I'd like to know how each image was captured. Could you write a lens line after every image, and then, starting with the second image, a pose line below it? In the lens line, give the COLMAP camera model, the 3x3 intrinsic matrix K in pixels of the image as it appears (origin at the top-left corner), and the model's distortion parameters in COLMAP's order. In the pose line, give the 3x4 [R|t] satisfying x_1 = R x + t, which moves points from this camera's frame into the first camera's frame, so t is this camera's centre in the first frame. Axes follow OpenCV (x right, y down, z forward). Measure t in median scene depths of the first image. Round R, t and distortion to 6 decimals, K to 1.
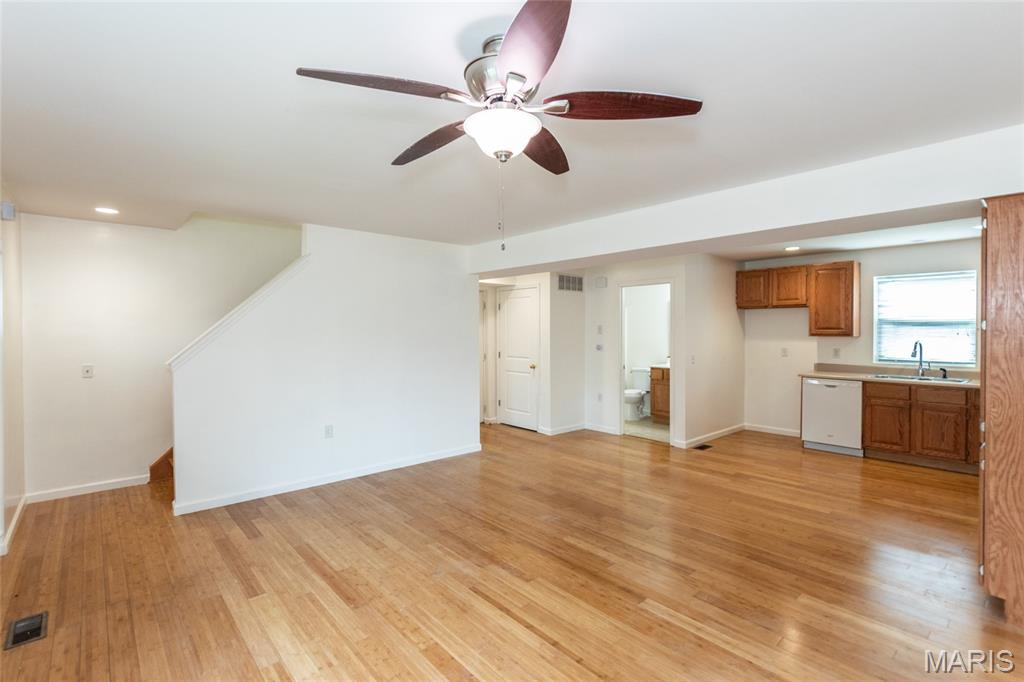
lens RADIAL K [[488.5, 0, 517.6], [0, 488.5, 333.3], [0, 0, 1]] dist [-0.003725, -0.001921]
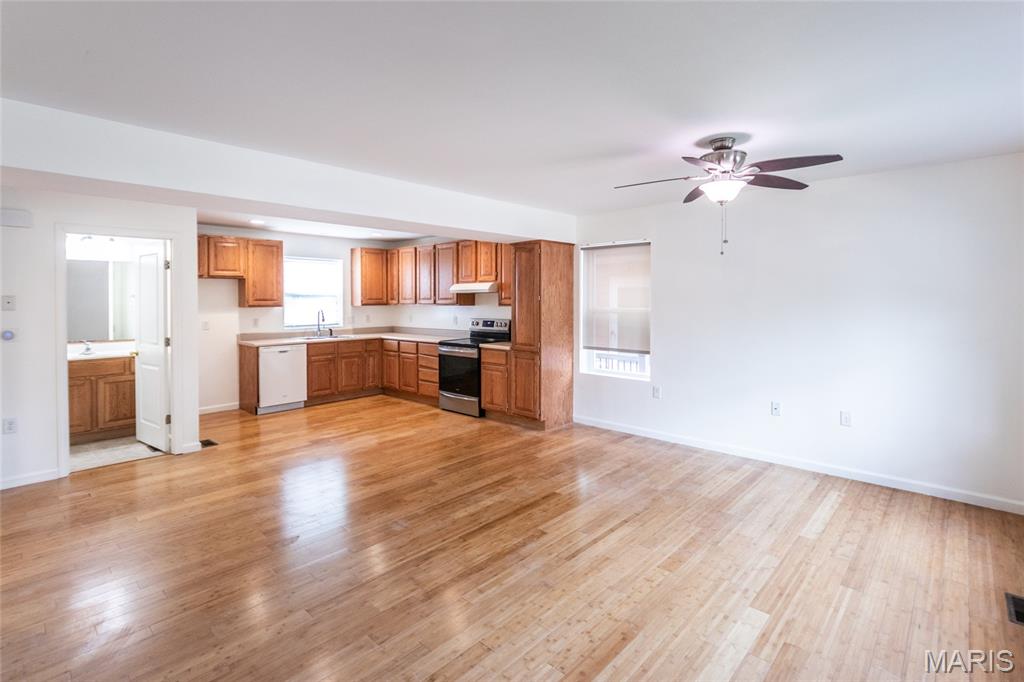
lens RADIAL K [[488.5, 0, 516.3], [0, 488.5, 302.6], [0, 0, 1]] dist [-0.003725, -0.001921]
pose [[-0.101080, -0.007606, 0.994849, -0.903986], [0.014989, 0.999846, 0.009167, -0.009577], [-0.994765, 0.015838, -0.100951, 1.012577]]
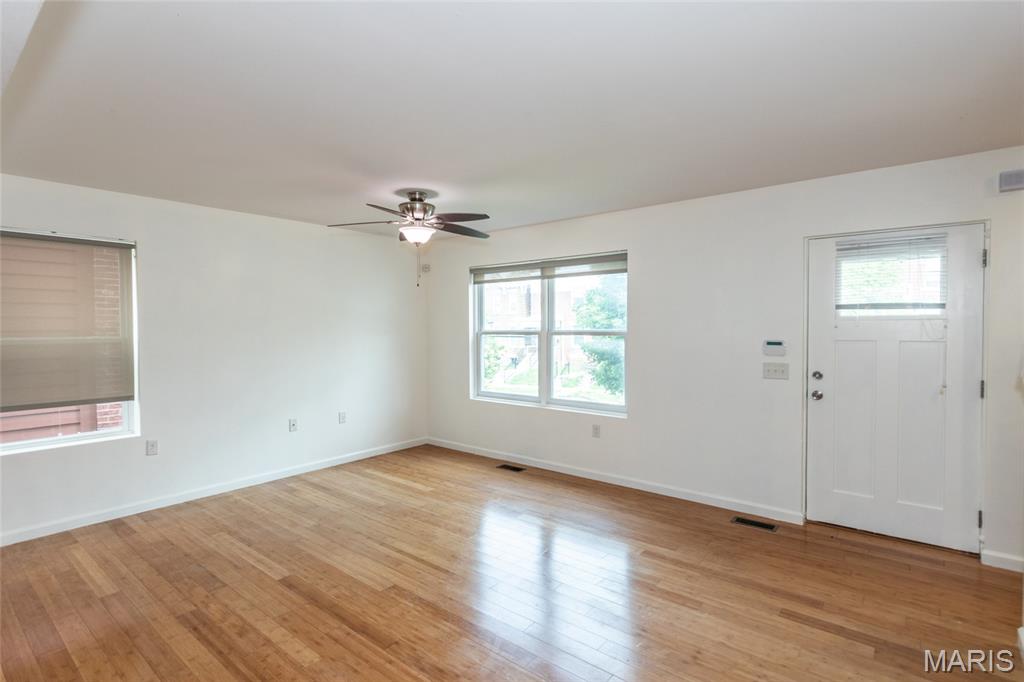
lens RADIAL K [[488.5, 0, 507.3], [0, 488.5, 343.2], [0, 0, 1]] dist [-0.003725, -0.001921]
pose [[-0.989134, 0.010538, -0.146642, -0.053490], [0.003902, 0.998958, 0.045462, 0.003034], [0.146968, 0.044396, -0.988144, 1.679882]]
